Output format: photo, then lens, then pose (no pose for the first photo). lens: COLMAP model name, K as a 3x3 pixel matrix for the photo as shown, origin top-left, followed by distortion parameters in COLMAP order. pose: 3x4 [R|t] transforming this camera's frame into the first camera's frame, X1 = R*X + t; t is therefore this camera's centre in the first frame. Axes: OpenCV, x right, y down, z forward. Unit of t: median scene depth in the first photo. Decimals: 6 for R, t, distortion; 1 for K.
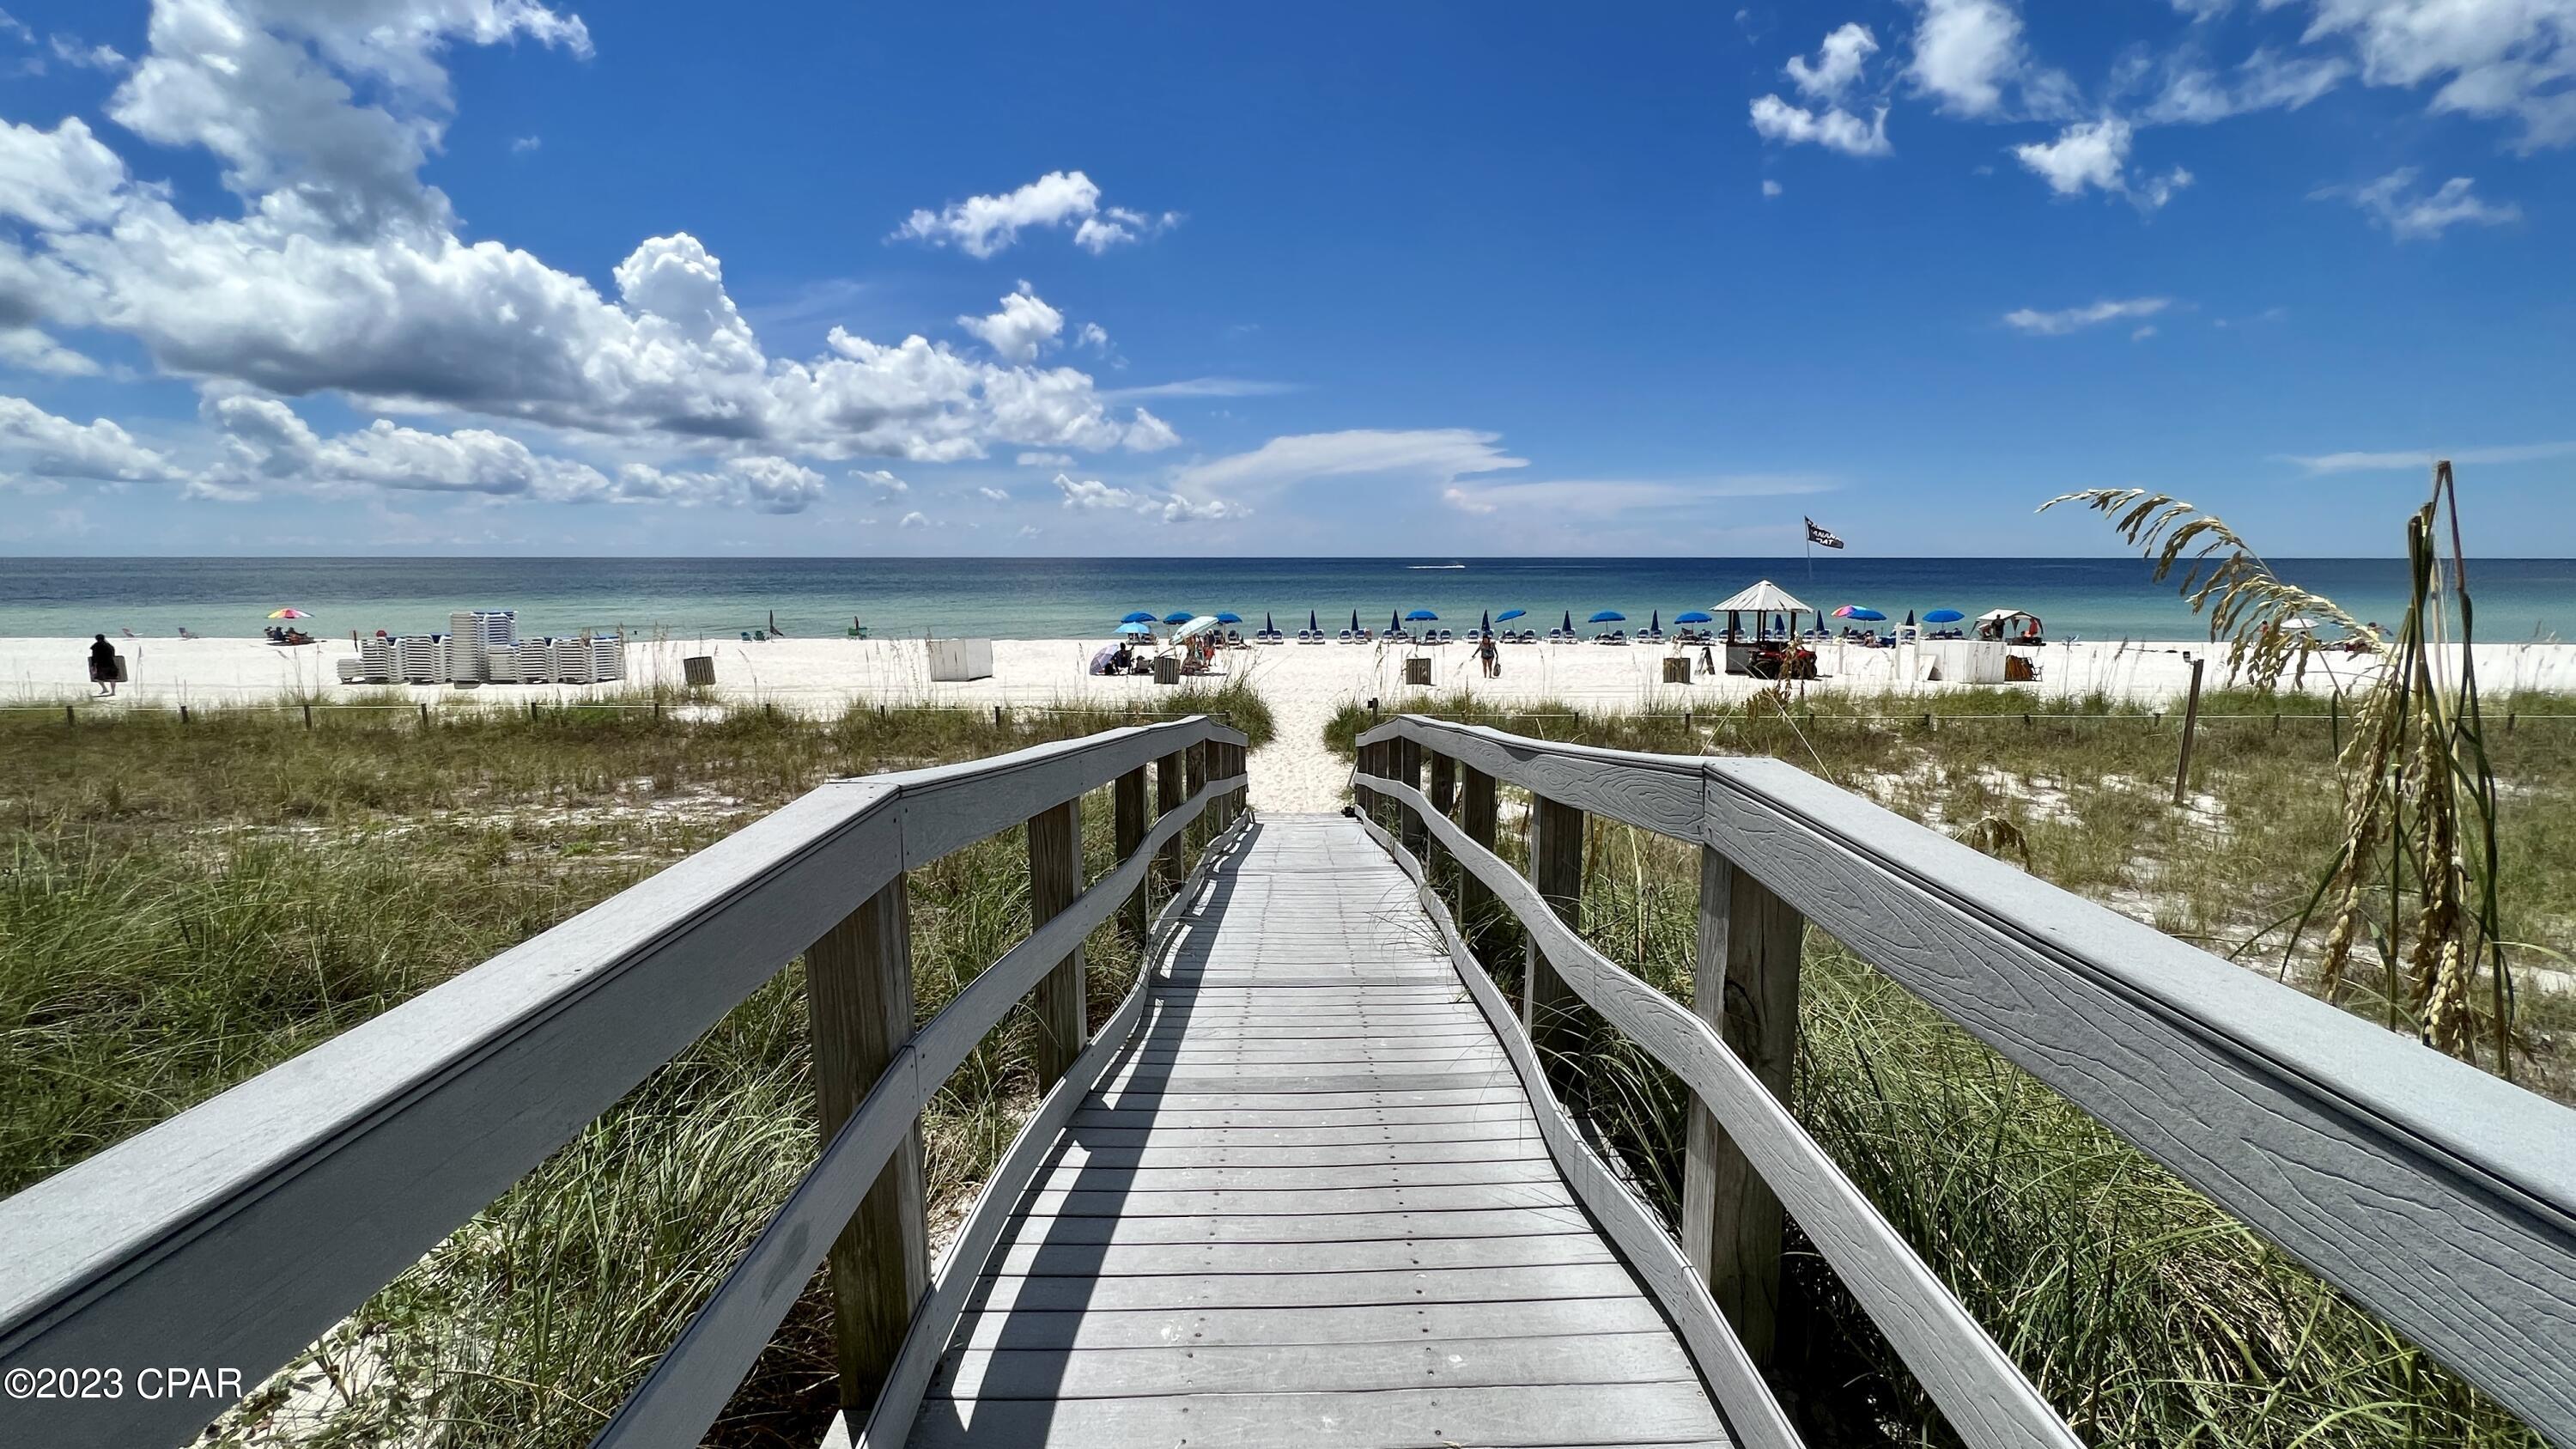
lens RADIAL K [[1052.7, 0, 1288.0], [0, 1052.7, 724.5], [0, 0, 1]] dist [0.000018, -0.000001]
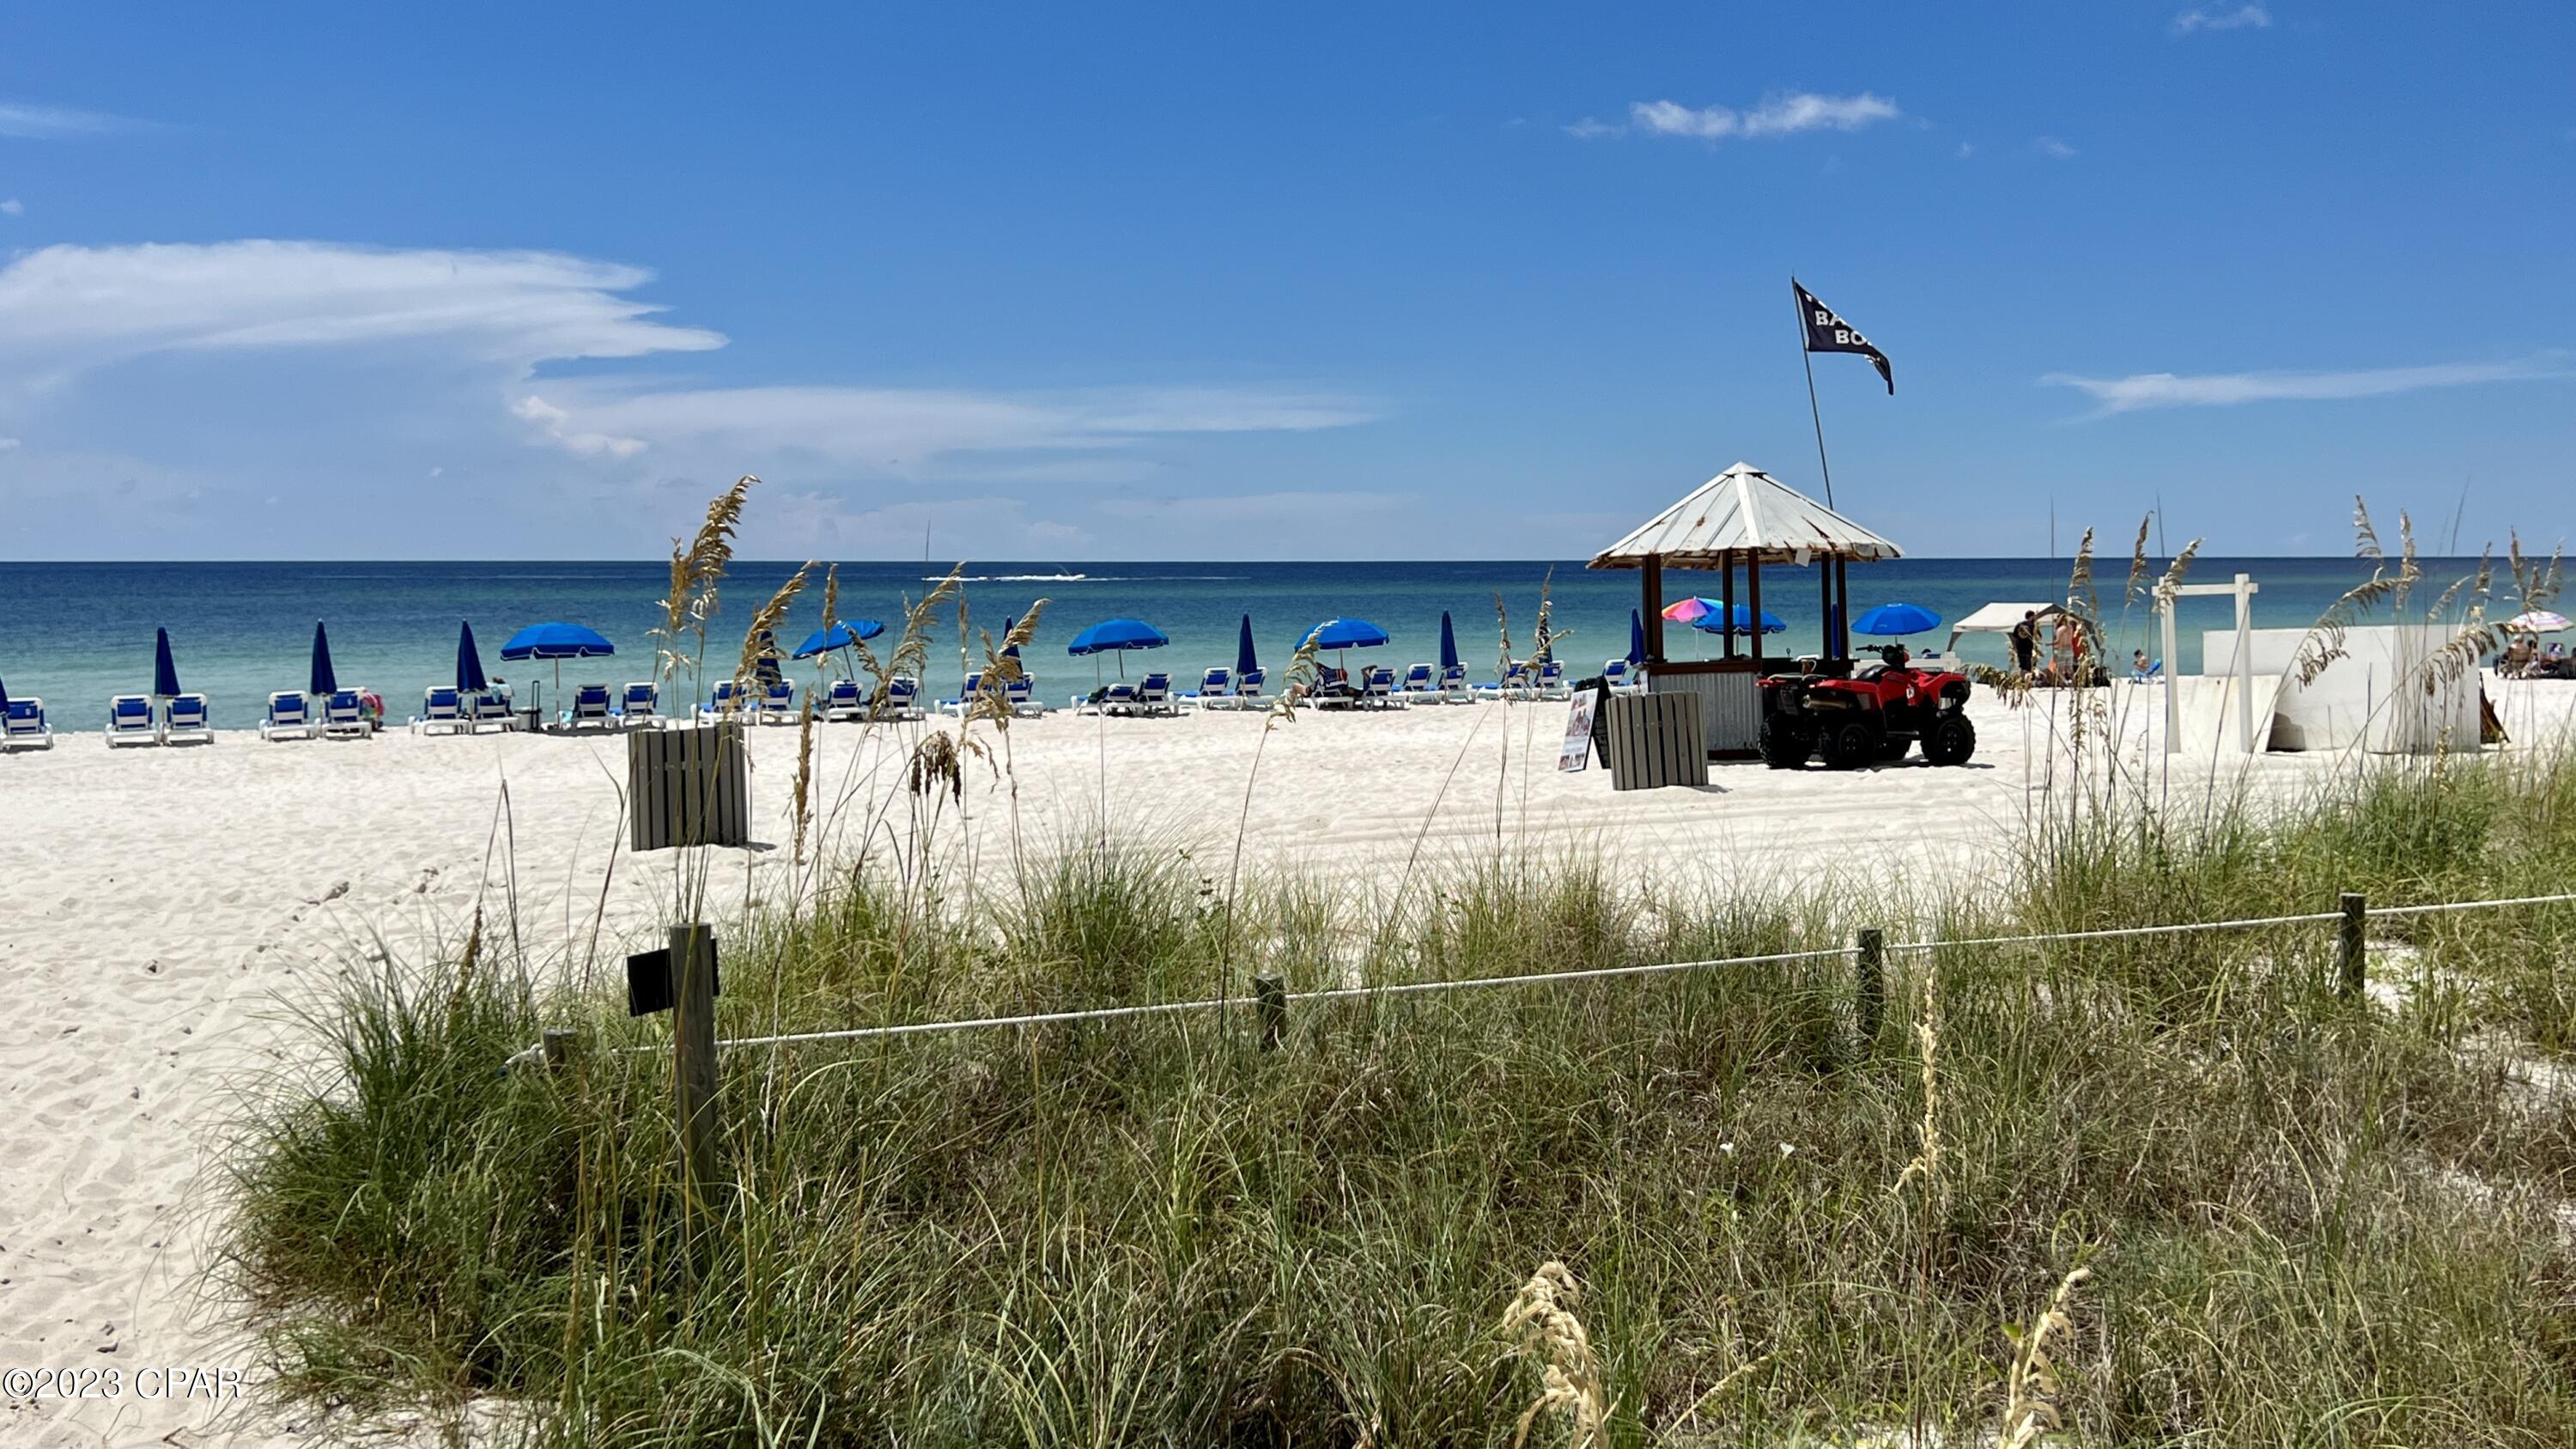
lens RADIAL K [[2484.9, 0, 1288.0], [0, 2484.9, 724.5], [0, 0, 1]] dist [0.014795, 0.012490]
pose [[0.901748, -0.033631, 0.430952, 0.007694], [0.074582, 0.994122, -0.078479, -0.007797], [-0.425779, 0.102909, 0.898956, 0.262454]]
